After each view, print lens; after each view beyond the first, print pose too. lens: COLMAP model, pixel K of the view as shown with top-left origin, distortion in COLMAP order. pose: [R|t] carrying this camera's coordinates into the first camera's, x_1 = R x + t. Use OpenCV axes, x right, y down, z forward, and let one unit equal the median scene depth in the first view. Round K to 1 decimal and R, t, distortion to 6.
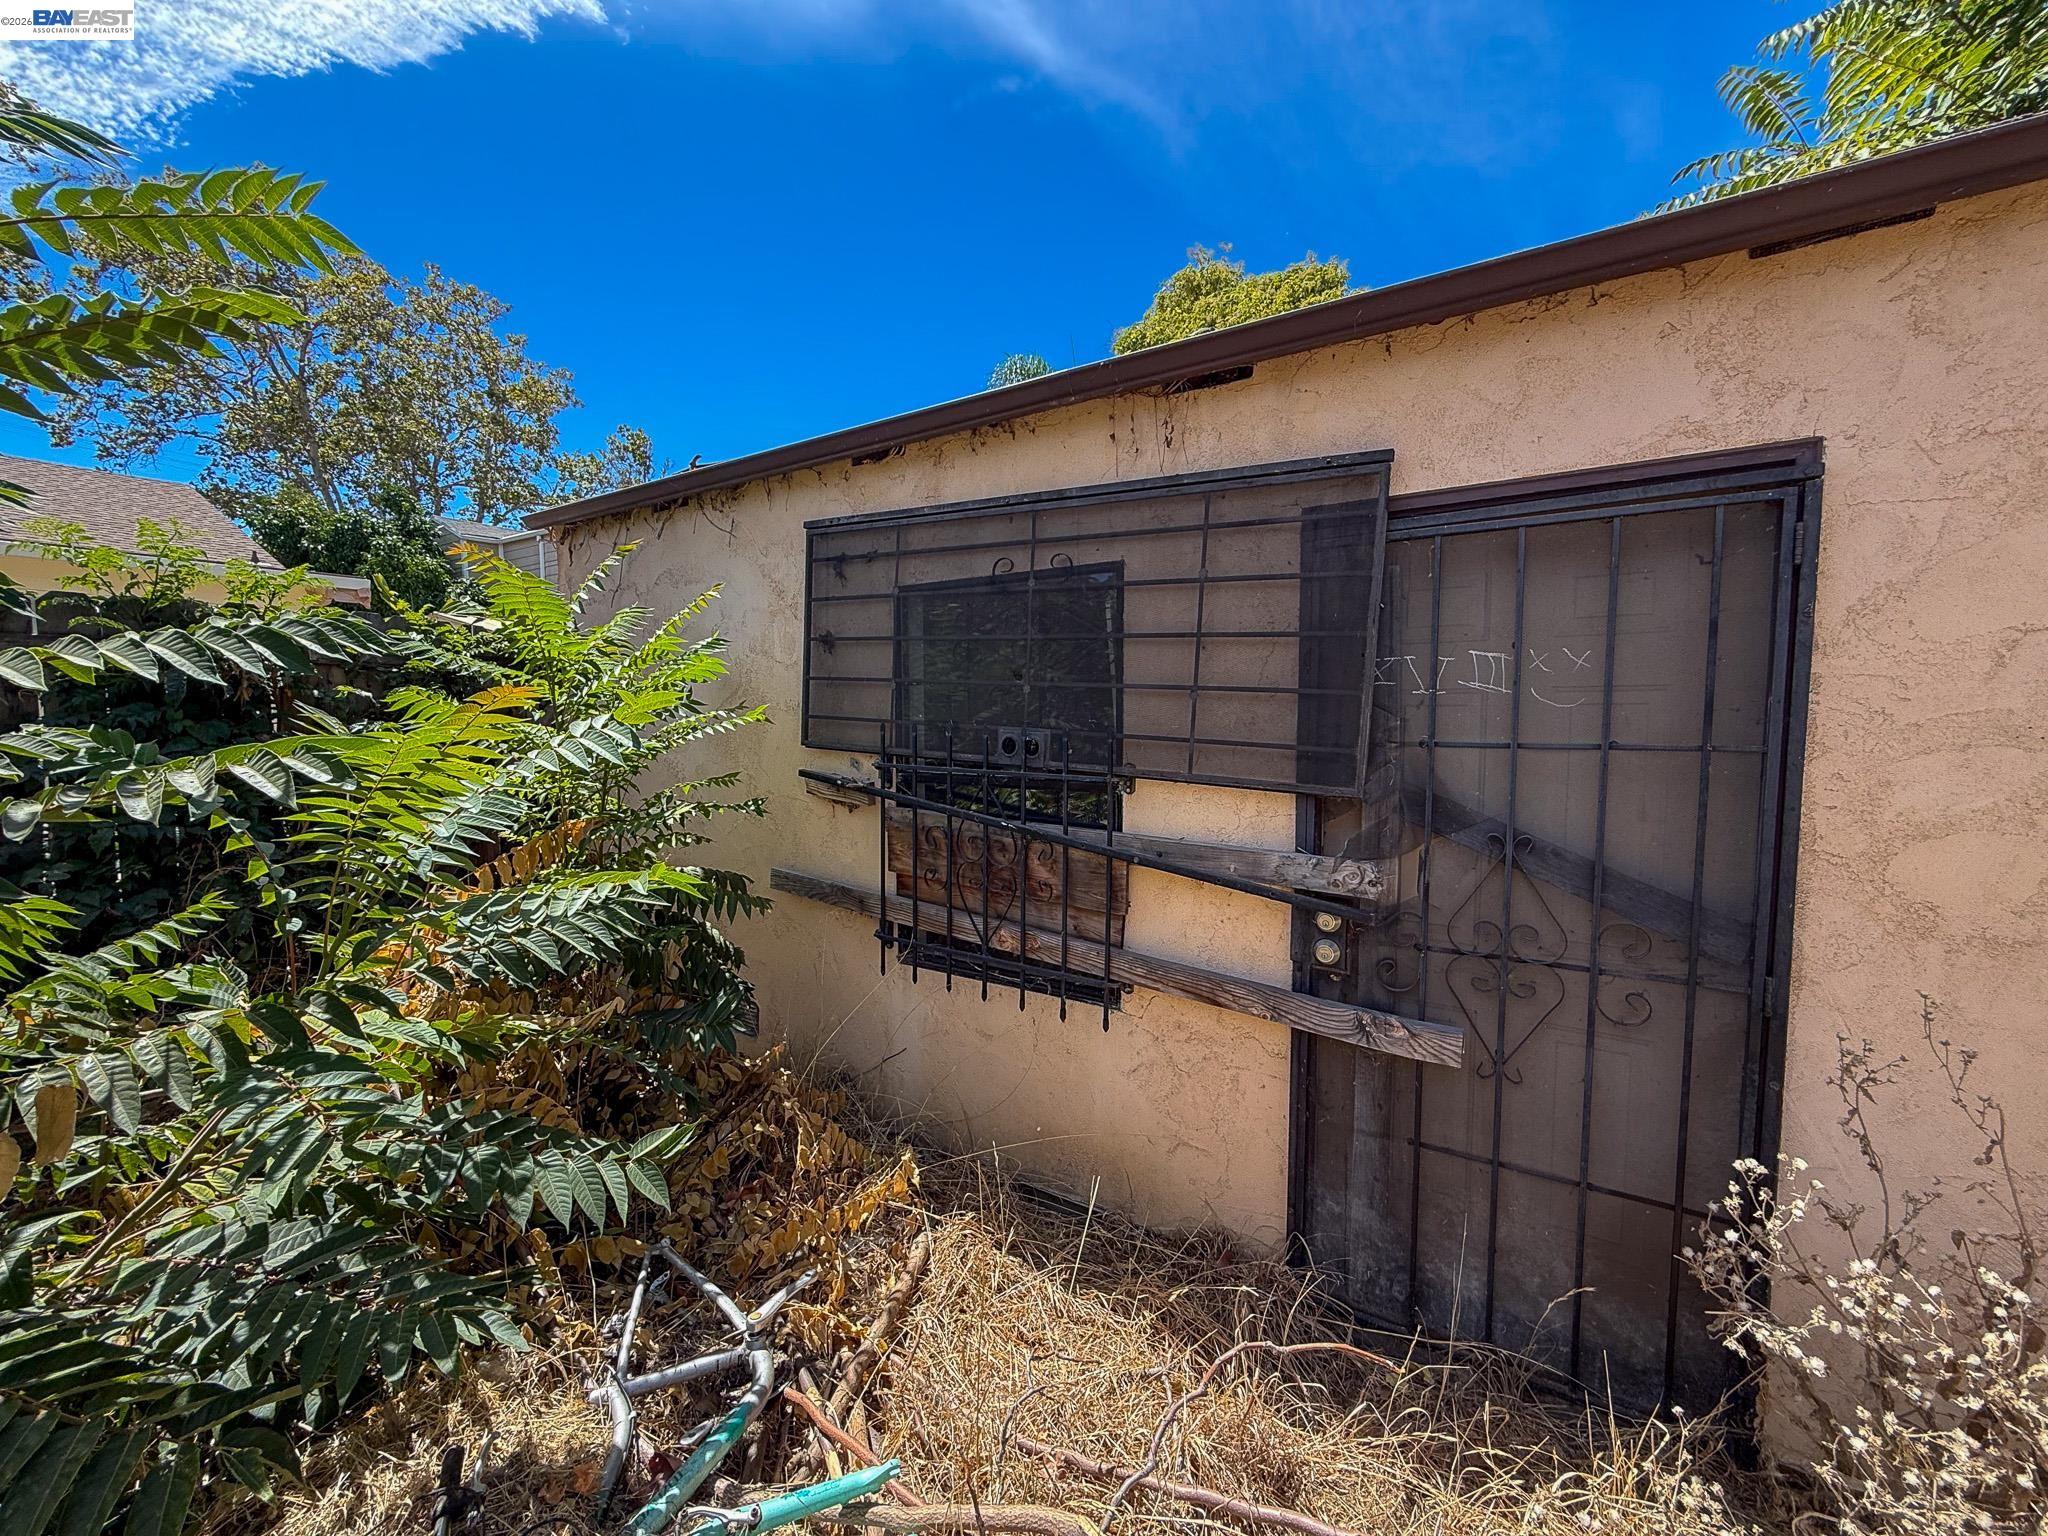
lens RADIAL K [[813.5, 0, 1020.2], [0, 813.5, 771.4], [0, 0, 1]] dist [0.000785, -0.000229]
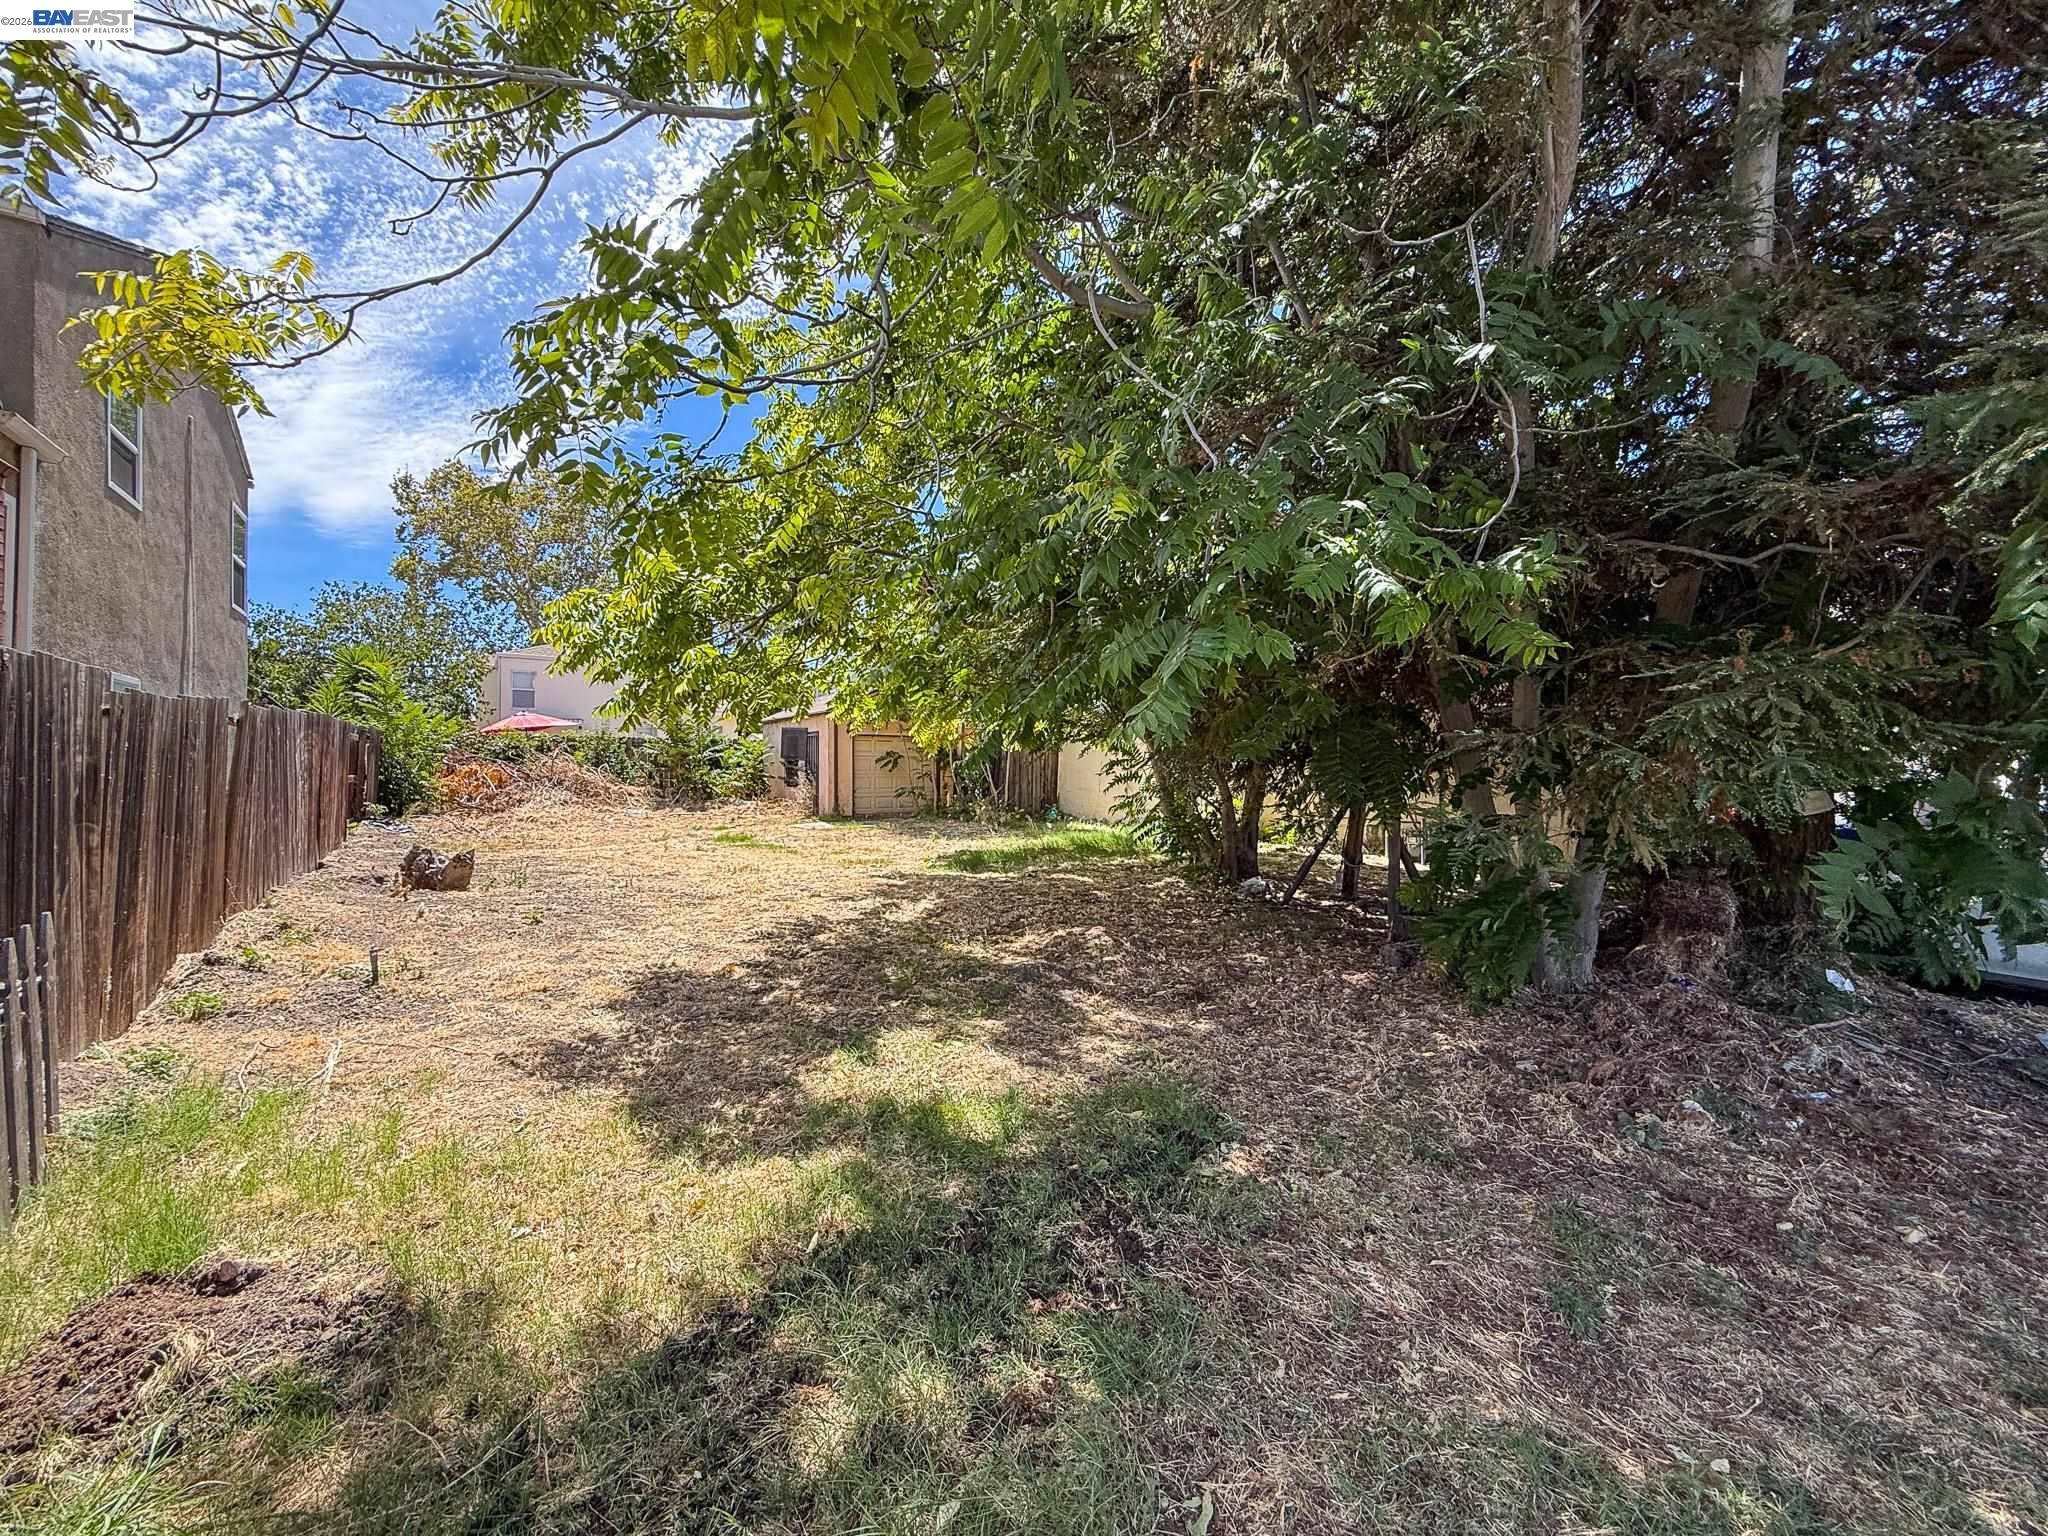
lens RADIAL K [[813.5, 0, 1020.5], [0, 813.5, 770.2], [0, 0, 1]] dist [0.000785, -0.000229]
pose [[0.923867, 0.007904, -0.382631, 6.441057], [-0.035428, 0.997260, -0.064941, 0.680473], [0.381070, 0.073552, 0.921616, -6.974645]]
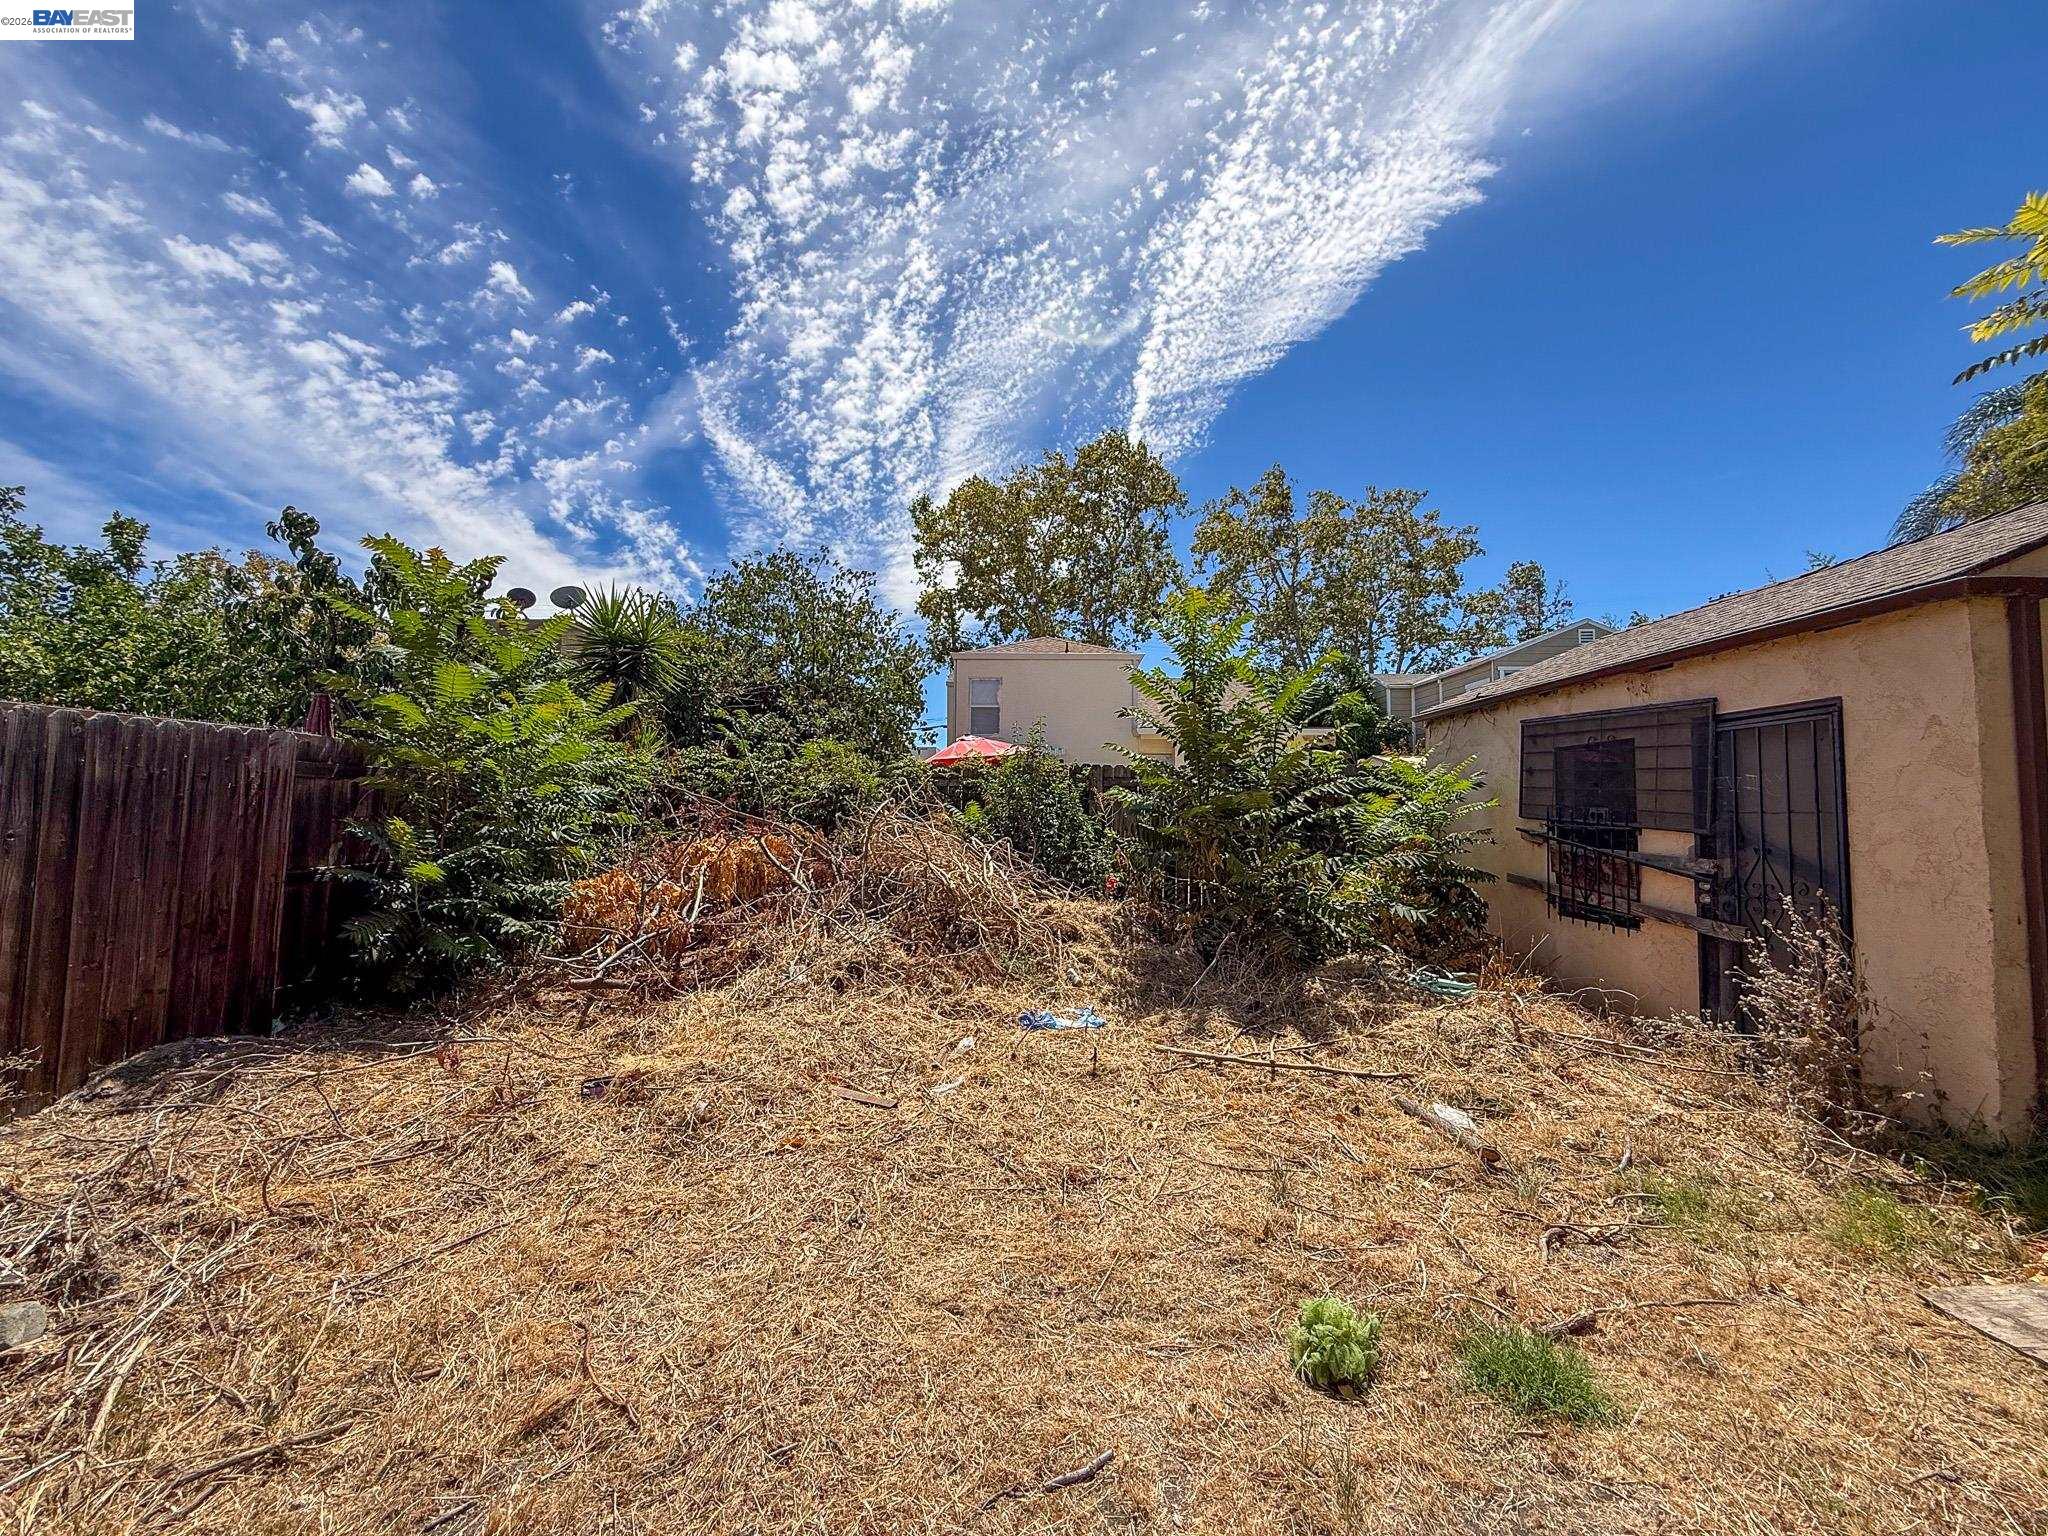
lens RADIAL K [[813.5, 0, 1016.4], [0, 813.5, 757.7], [0, 0, 1]] dist [0.000785, -0.000229]
pose [[0.520971, -0.048159, -0.852215, 1.356111], [-0.073893, 0.992114, -0.101237, 0.197579], [0.850370, 0.115714, 0.513304, -1.979947]]
